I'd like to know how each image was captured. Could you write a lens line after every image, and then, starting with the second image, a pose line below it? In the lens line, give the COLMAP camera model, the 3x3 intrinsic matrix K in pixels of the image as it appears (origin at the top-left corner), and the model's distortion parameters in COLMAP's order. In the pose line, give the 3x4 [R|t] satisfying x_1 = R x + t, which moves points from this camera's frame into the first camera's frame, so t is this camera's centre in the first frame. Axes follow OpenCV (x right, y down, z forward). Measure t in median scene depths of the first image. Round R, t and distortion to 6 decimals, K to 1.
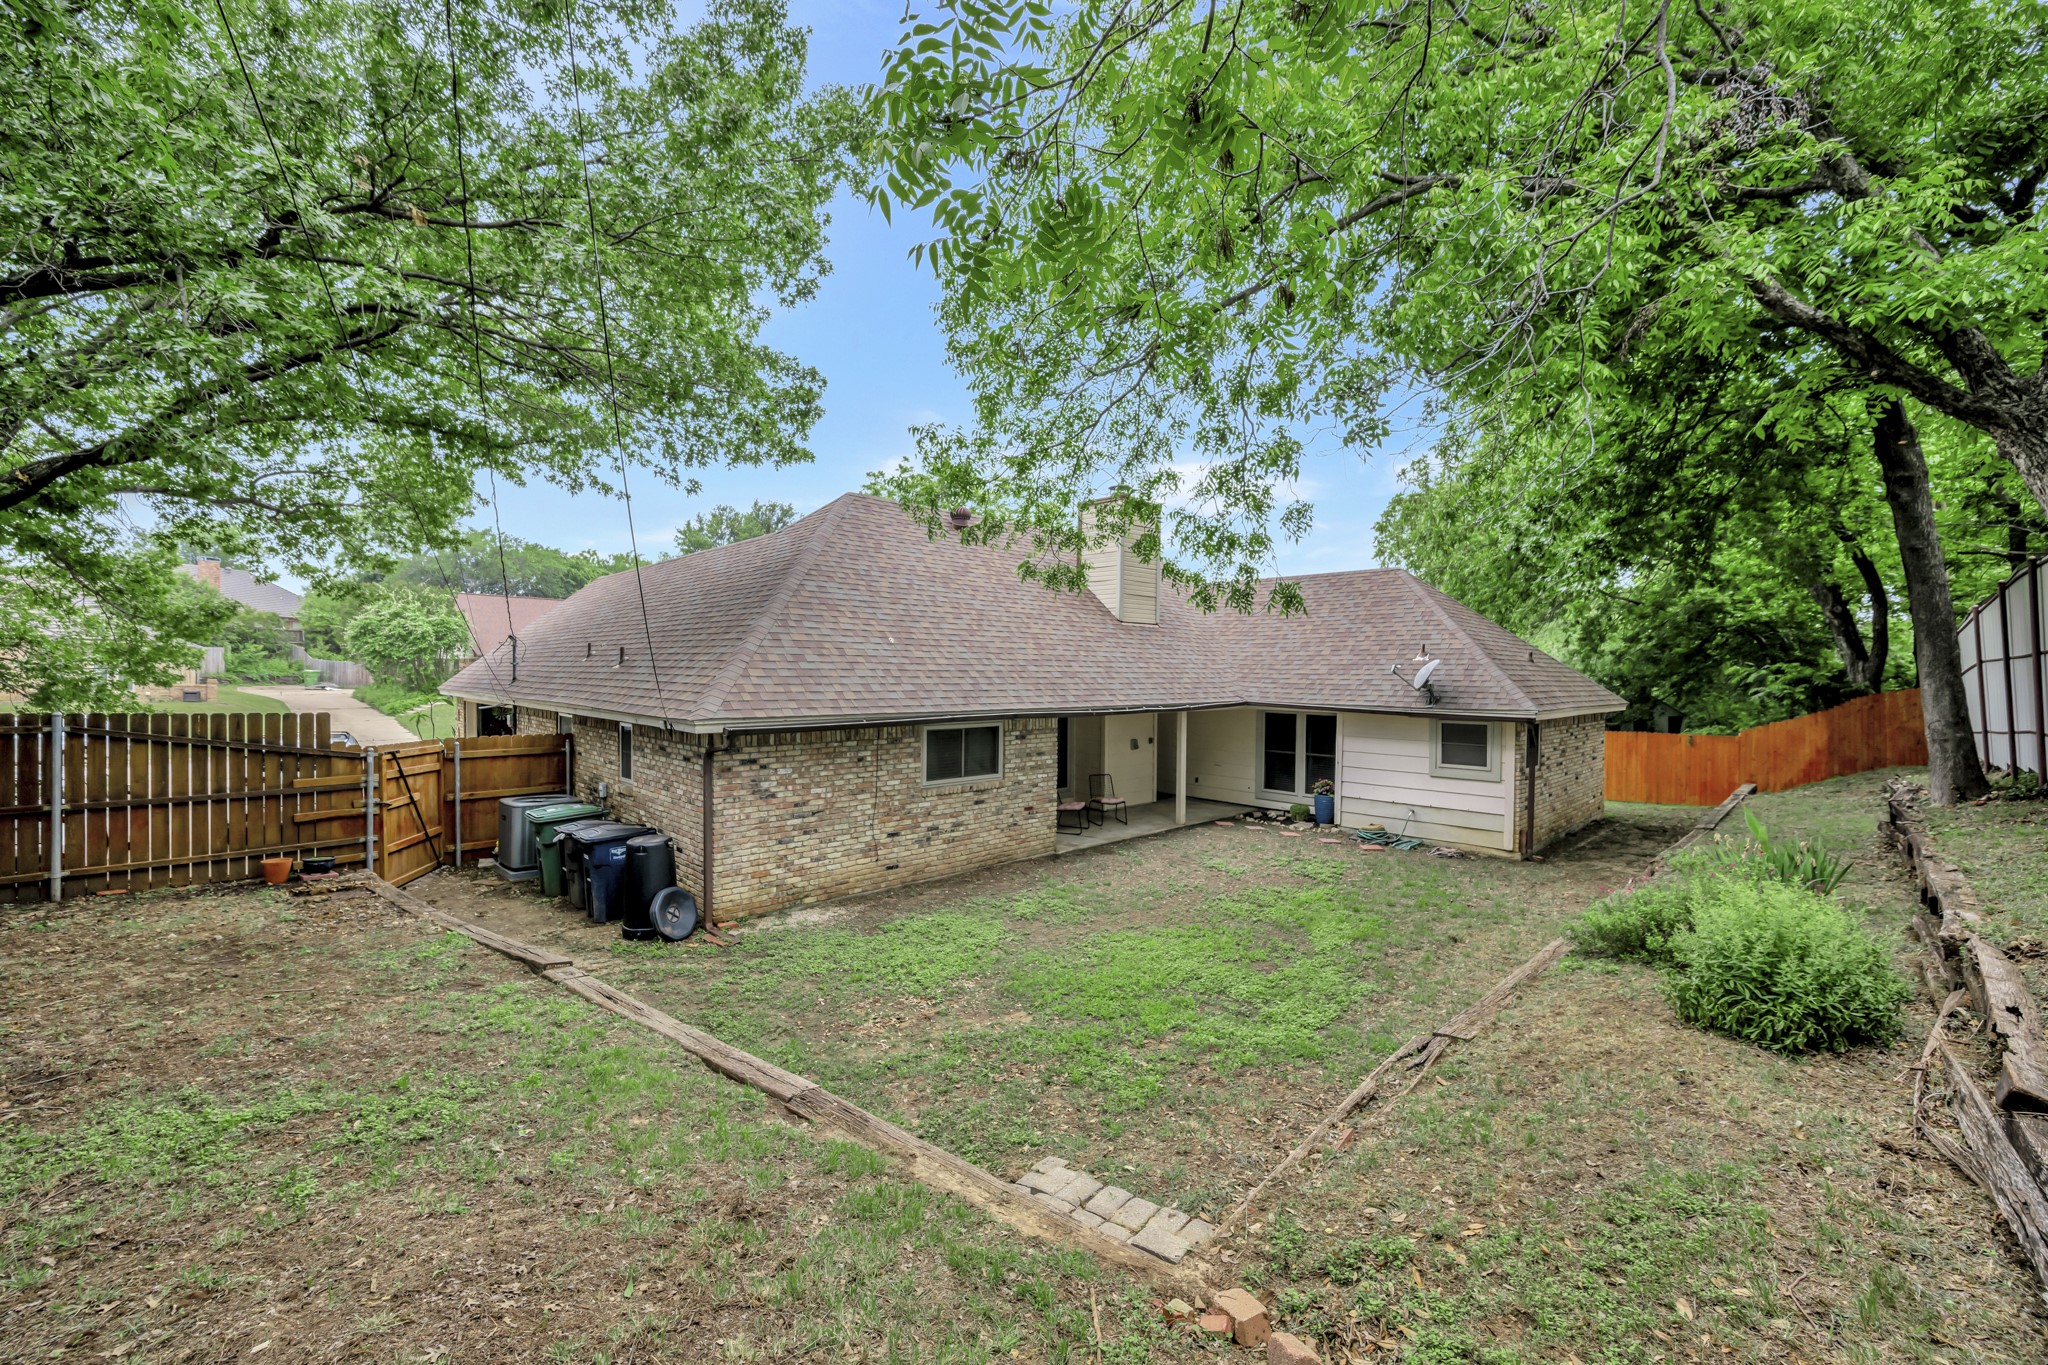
lens RADIAL K [[809.6, 0, 1013.2], [0, 809.6, 676.0], [0, 0, 1]] dist [-0.003546, 0.000518]
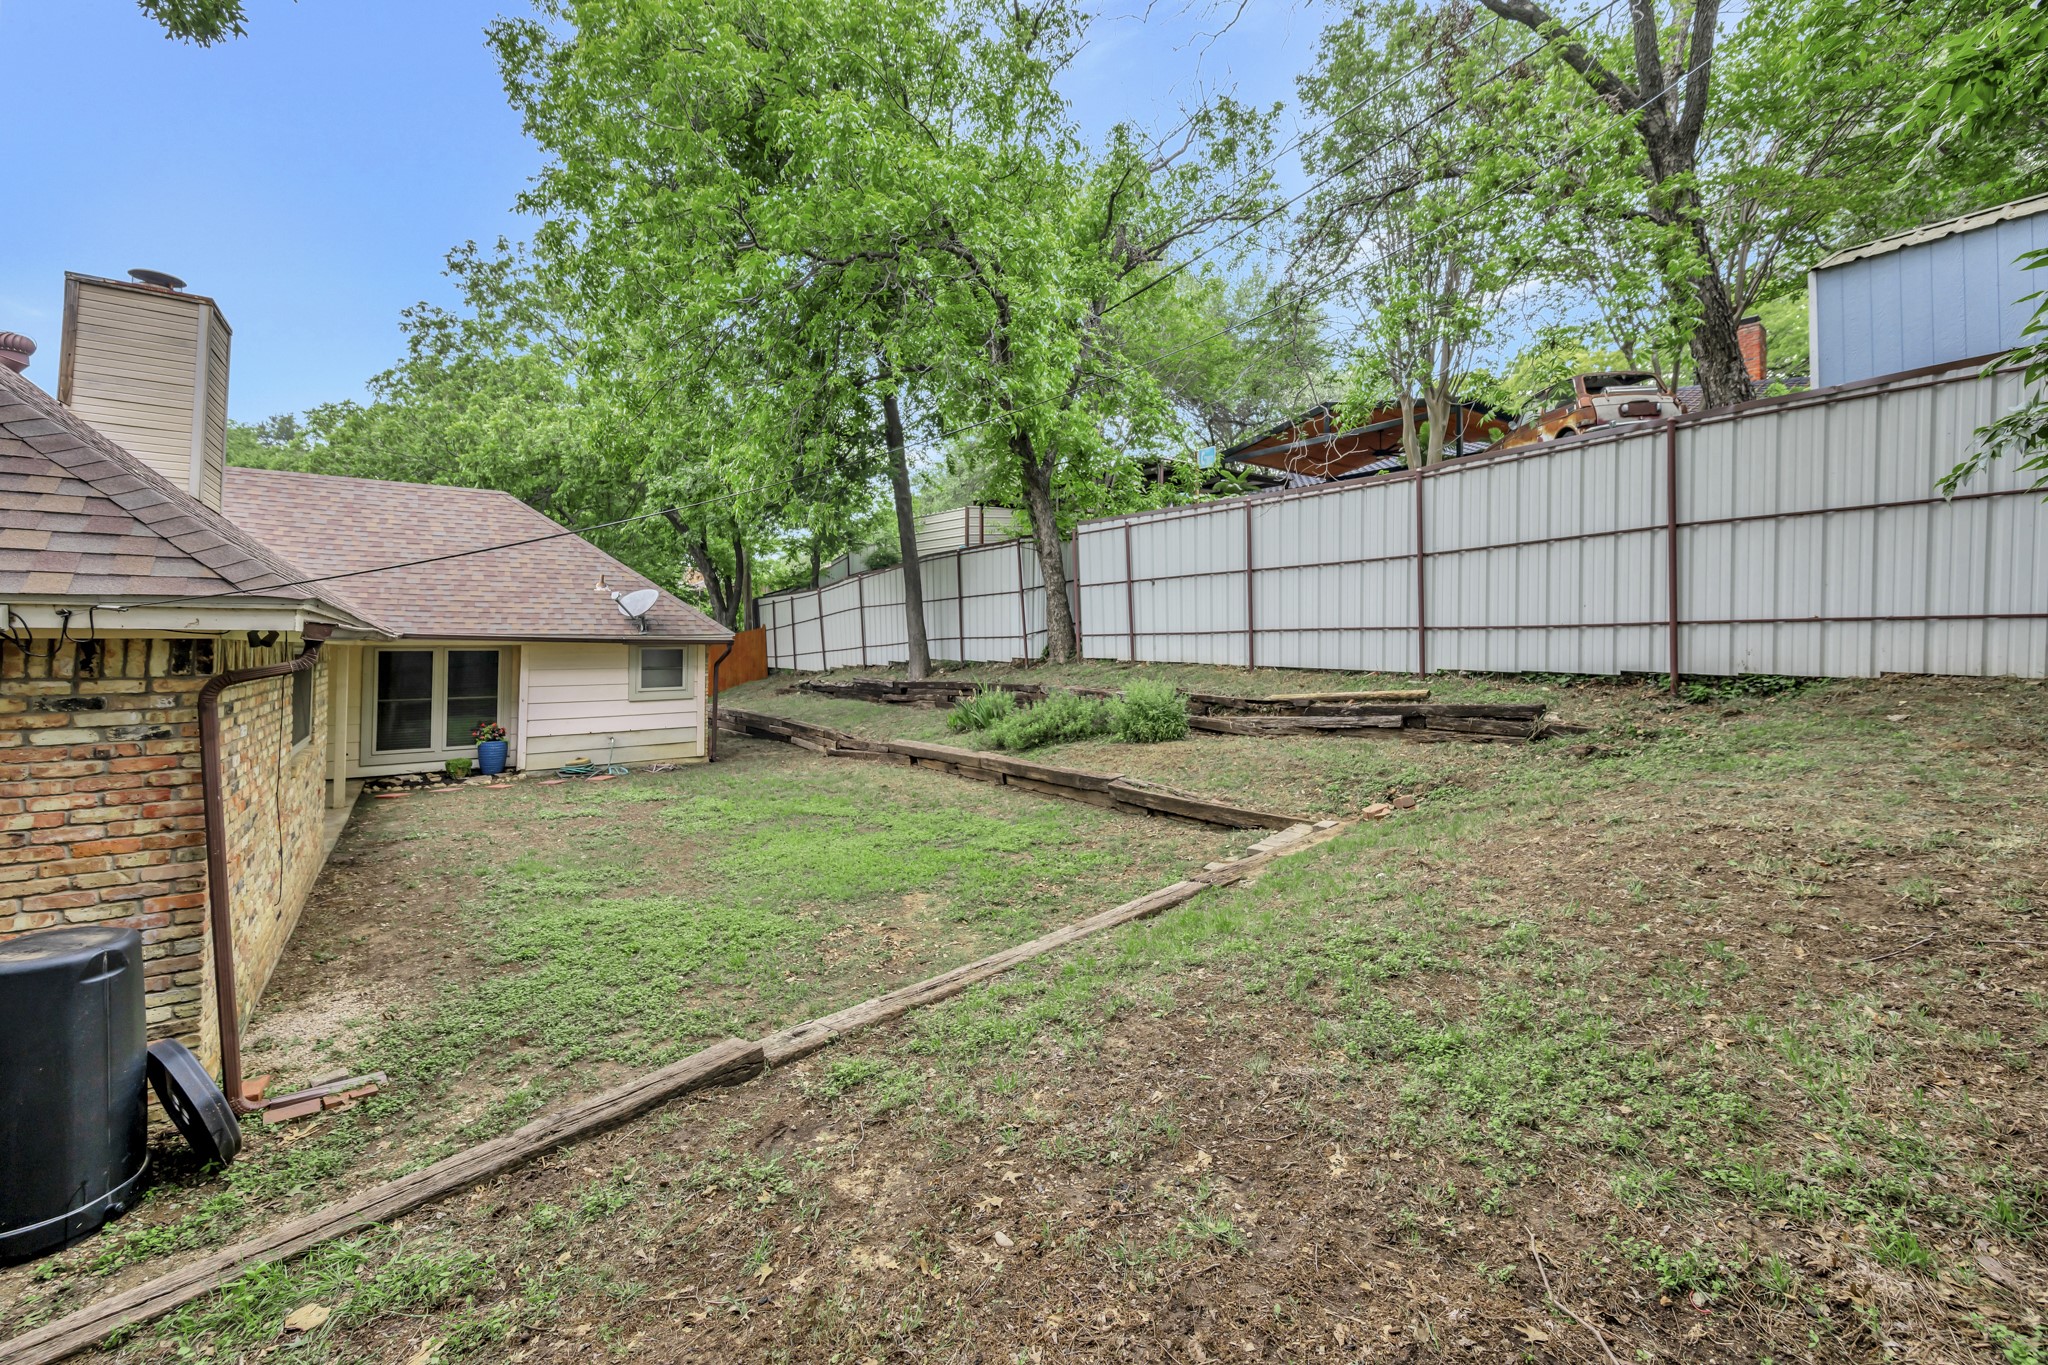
lens RADIAL K [[809.6, 0, 1082.7], [0, 809.6, 648.9], [0, 0, 1]] dist [-0.003546, 0.000518]
pose [[0.085847, -0.012475, 0.996230, -0.477994], [0.010422, 0.999878, 0.011623, 0.053203], [-0.996254, 0.009385, 0.085967, 0.352121]]
